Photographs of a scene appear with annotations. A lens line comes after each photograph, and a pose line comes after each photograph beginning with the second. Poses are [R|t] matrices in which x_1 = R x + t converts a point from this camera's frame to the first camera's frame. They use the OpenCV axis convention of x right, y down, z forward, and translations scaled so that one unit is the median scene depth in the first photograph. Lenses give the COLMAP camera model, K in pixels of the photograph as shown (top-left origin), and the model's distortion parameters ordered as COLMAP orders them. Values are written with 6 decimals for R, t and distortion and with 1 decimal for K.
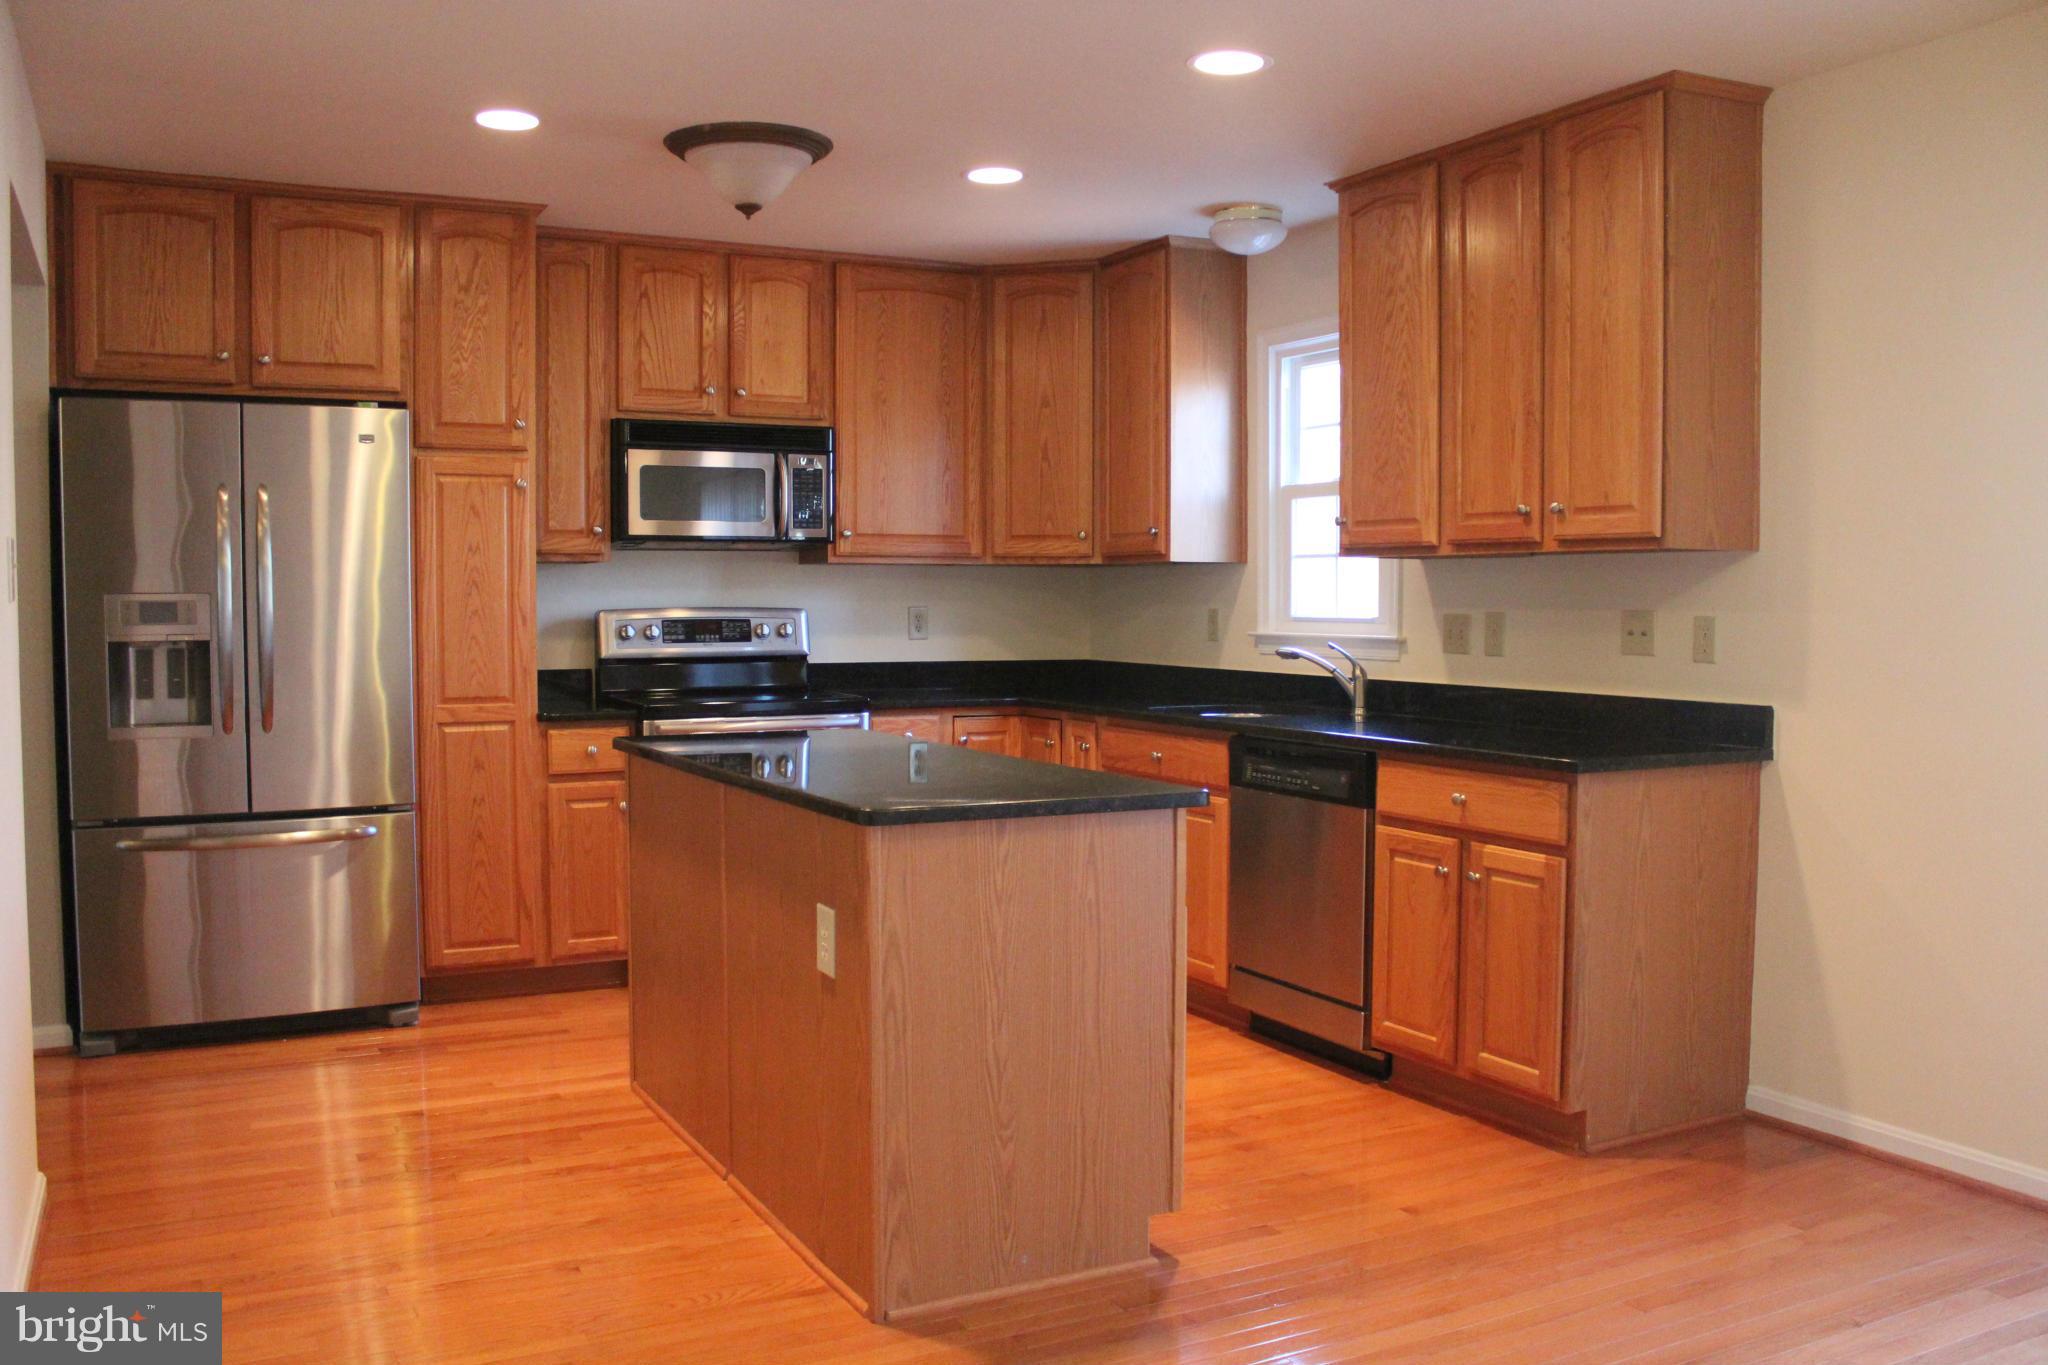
lens RADIAL K [[1715.2, 0, 1024.0], [0, 1715.2, 682.5], [0, 0, 1]] dist [-0.164199, 0.157367]
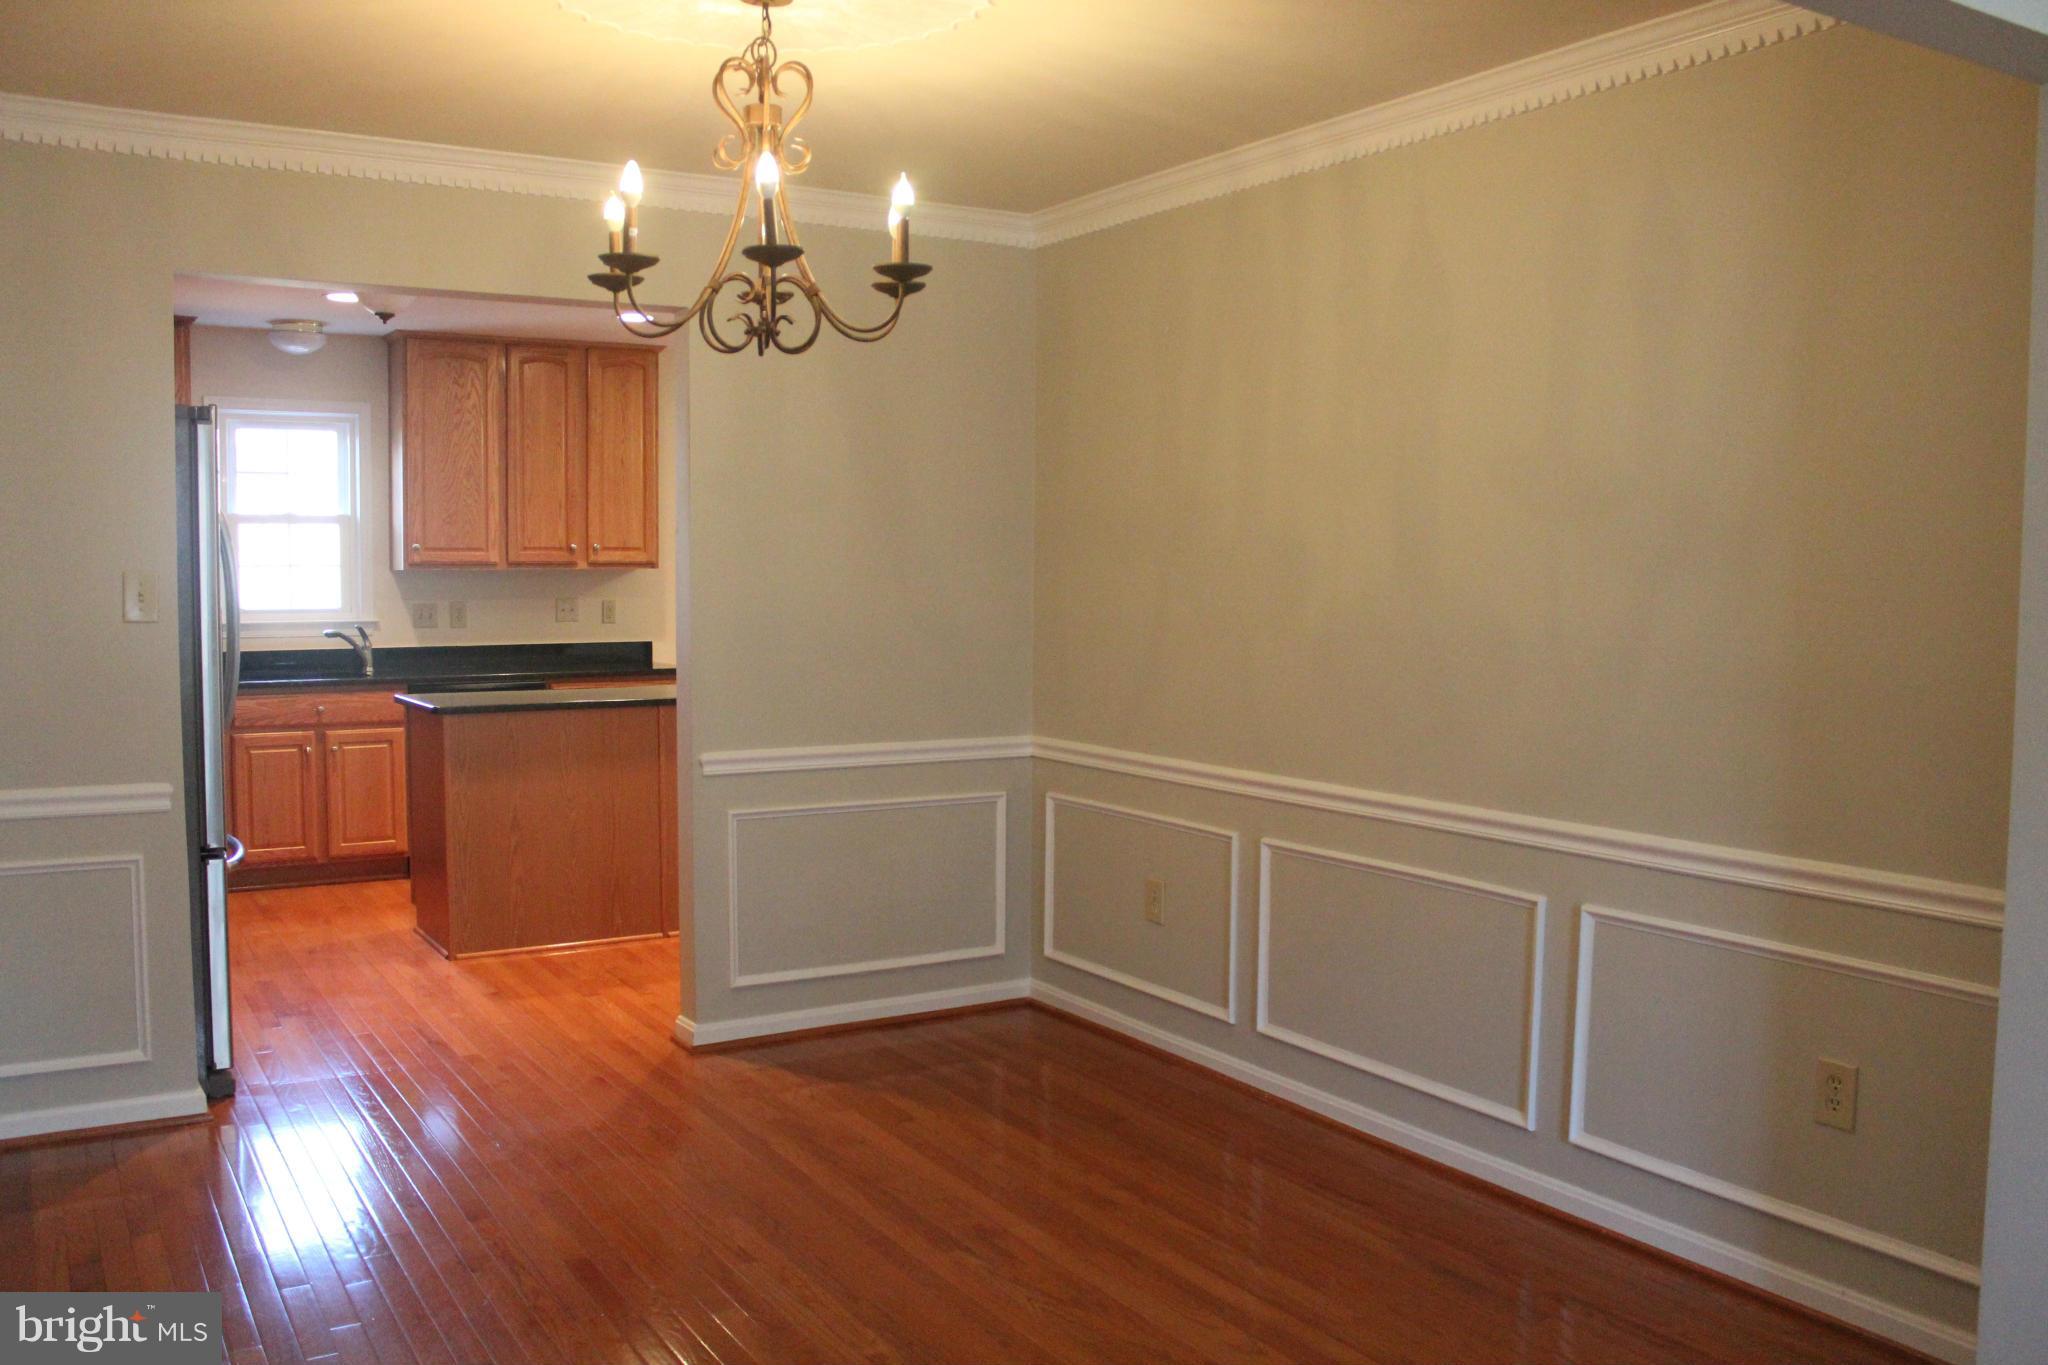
lens RADIAL K [[1715.2, 0, 1024.0], [0, 1715.2, 682.5], [0, 0, 1]] dist [-0.164199, 0.157367]
pose [[-0.063980, -0.067783, 0.995646, -1.346140], [0.047372, 0.996360, 0.070876, -0.050143], [-0.996826, 0.051701, -0.060536, 0.504816]]
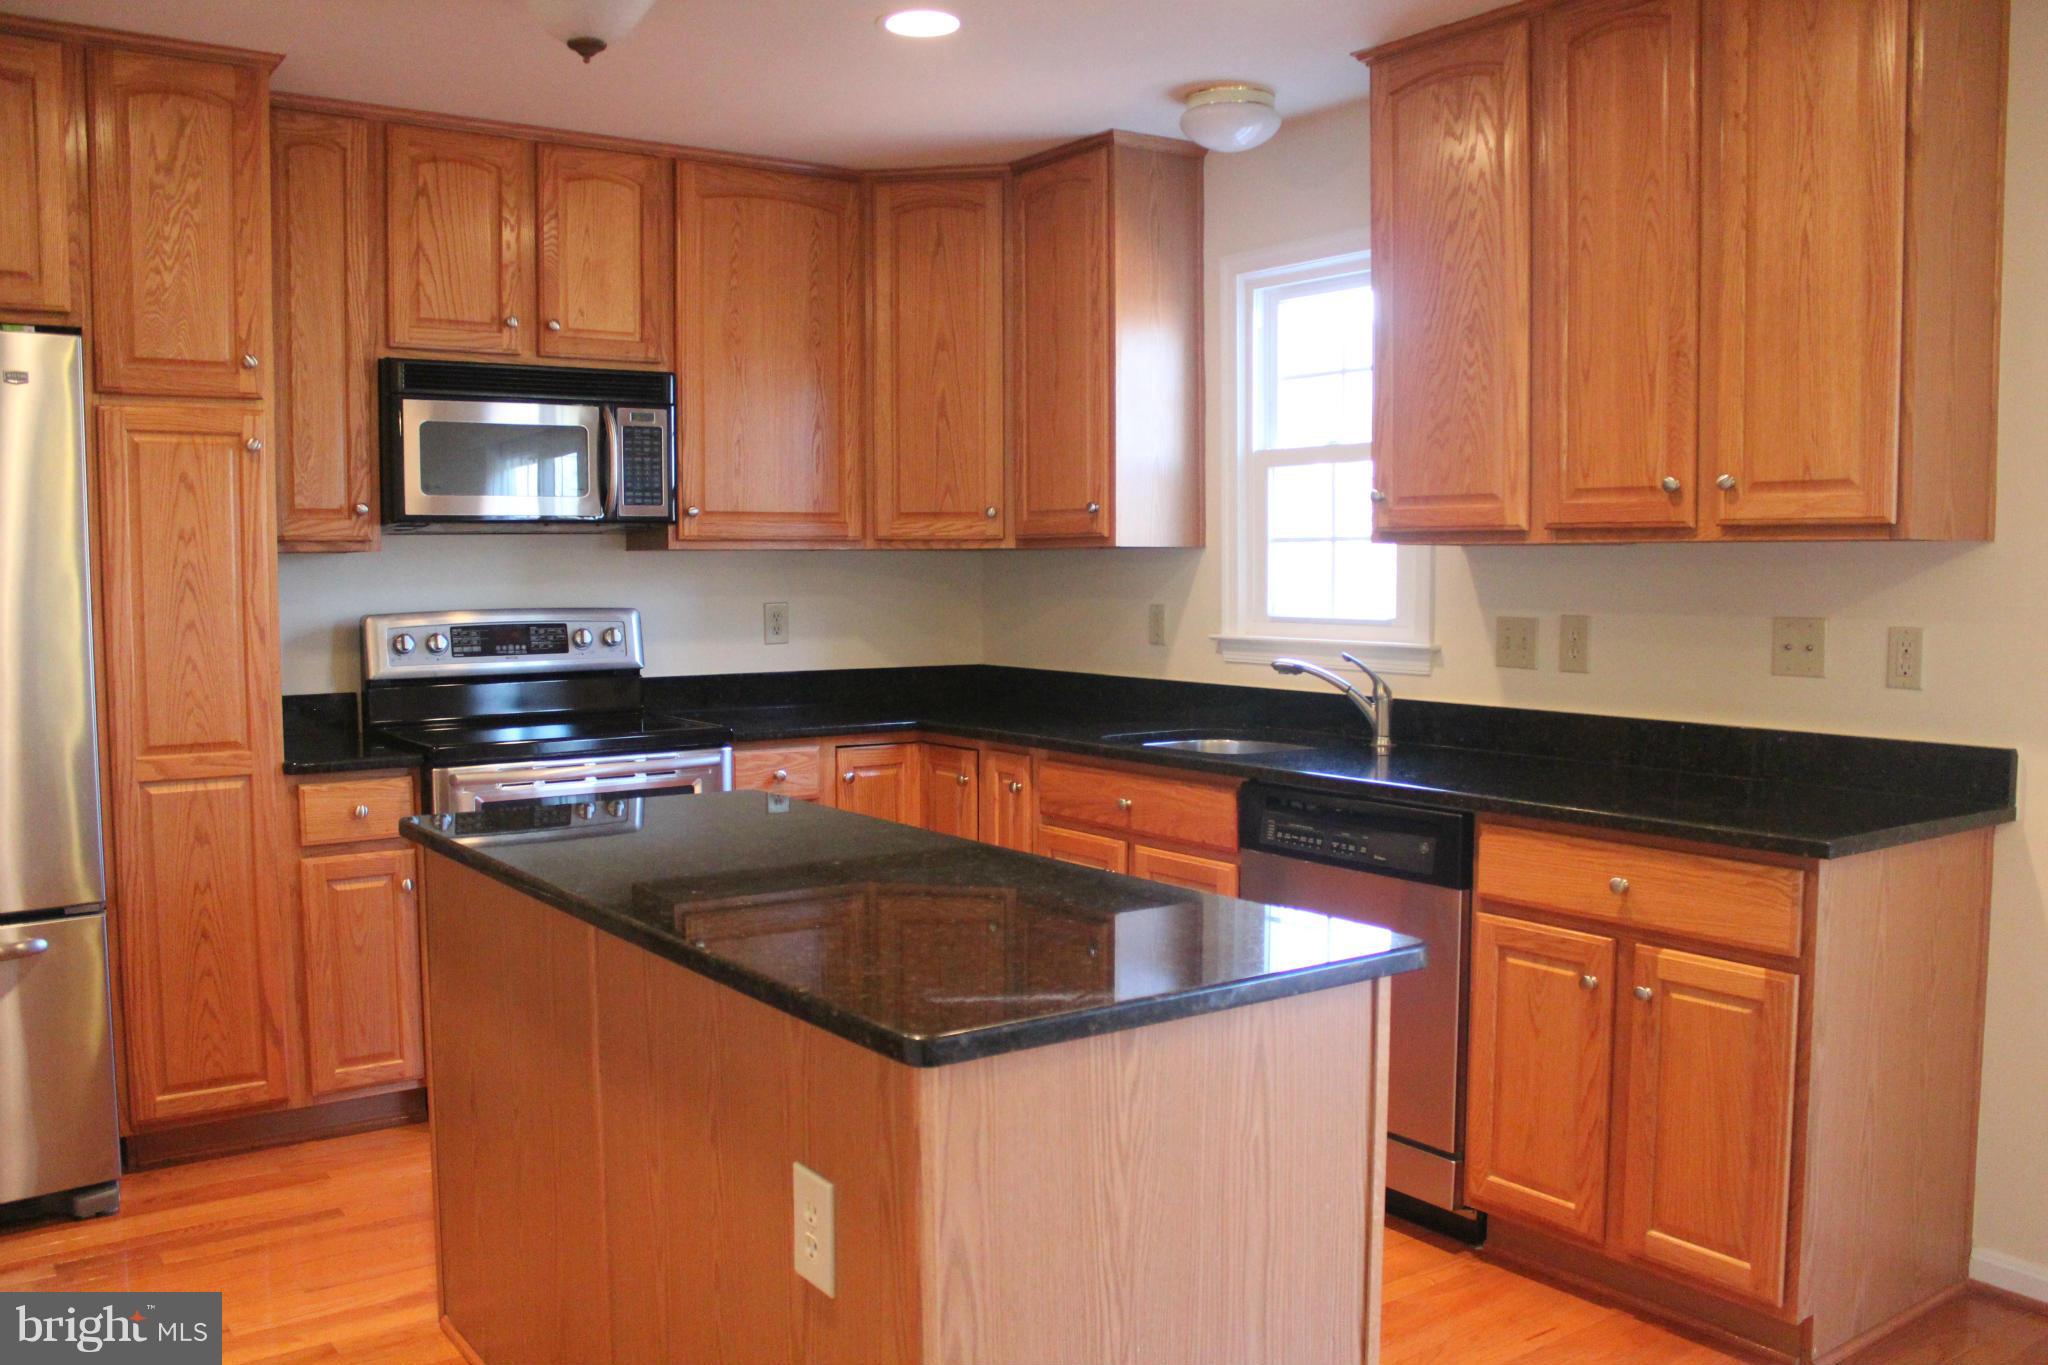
lens RADIAL K [[1715.2, 0, 1024.0], [0, 1715.2, 682.5], [0, 0, 1]] dist [-0.164199, 0.157367]
pose [[0.990471, -0.014060, 0.137005, -0.071792], [0.011526, 0.999748, 0.019270, -0.026741], [-0.137242, -0.017507, 0.990383, 0.252685]]
